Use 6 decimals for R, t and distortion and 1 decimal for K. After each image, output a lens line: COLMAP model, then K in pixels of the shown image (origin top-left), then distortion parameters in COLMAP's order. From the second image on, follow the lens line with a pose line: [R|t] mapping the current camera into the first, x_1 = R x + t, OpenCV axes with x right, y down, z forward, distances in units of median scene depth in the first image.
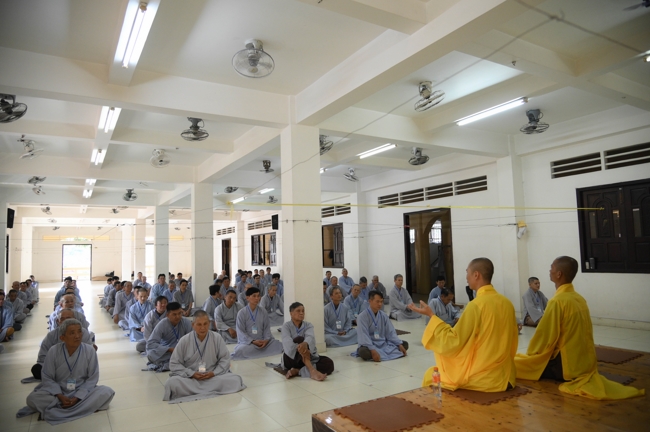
lens RADIAL K [[438.5, 0, 325.0], [0, 438.5, 216.0], [0, 0, 1]] dist [-0.029046, -0.003621]
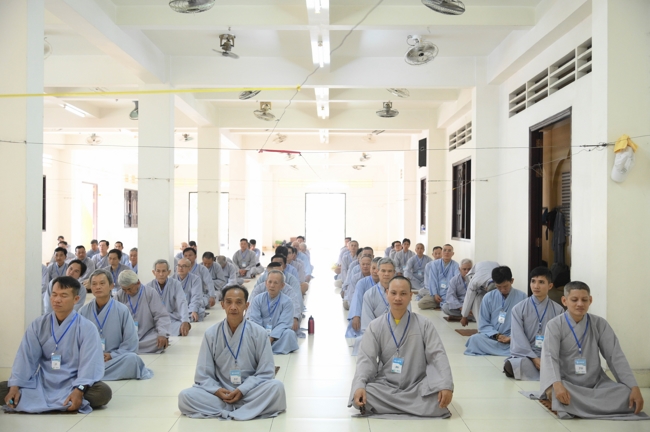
lens RADIAL K [[759.2, 0, 325.0], [0, 759.2, 216.0], [0, 0, 1]] dist [-0.003070, -0.002834]
pose [[0.855407, 0.037777, -0.516577, 0.292650], [0.010352, 0.995891, 0.089972, 0.009517], [0.517853, -0.082310, 0.851500, 0.148242]]
